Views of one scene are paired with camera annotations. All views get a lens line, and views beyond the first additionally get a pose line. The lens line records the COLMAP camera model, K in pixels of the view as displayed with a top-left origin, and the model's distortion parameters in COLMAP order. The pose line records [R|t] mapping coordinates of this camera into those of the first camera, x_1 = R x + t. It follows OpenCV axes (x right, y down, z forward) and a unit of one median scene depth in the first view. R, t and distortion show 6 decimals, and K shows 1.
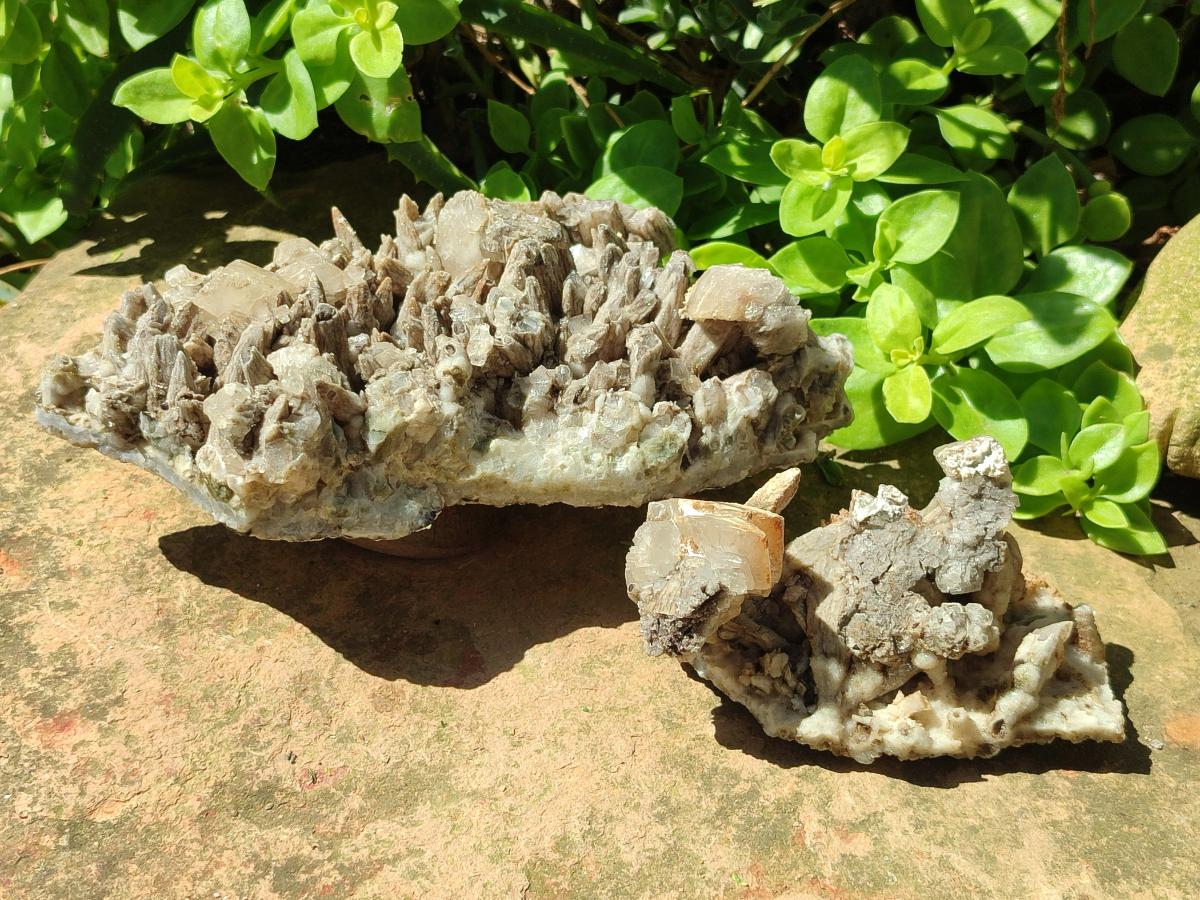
lens RADIAL K [[1785.0, 0, 600.0], [0, 1785.0, 450.0], [0, 0, 1]] dist [0.310216, -2.047318]
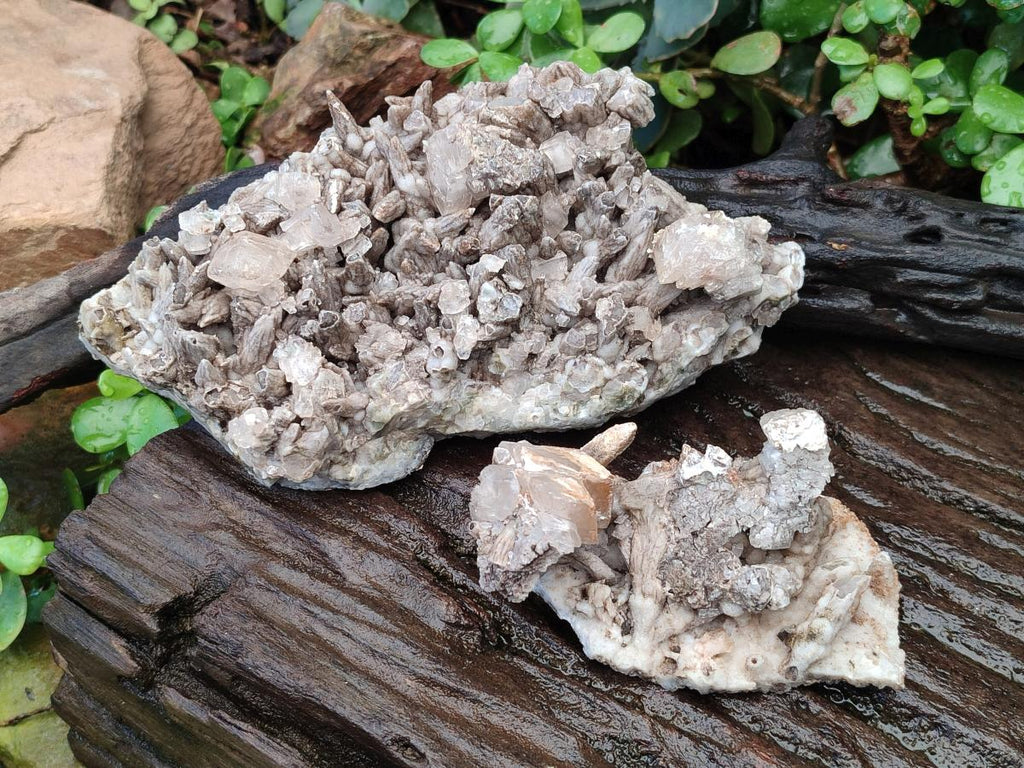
lens RADIAL K [[1523.2, 0, 512.0], [0, 1523.2, 384.0], [0, 0, 1]] dist [0.310216, -2.047318]
pose [[0.998697, 0.047632, -0.018314, -0.018453], [-0.027896, 0.810070, 0.585669, -0.588870], [0.042733, -0.584395, 0.810343, 0.202713]]
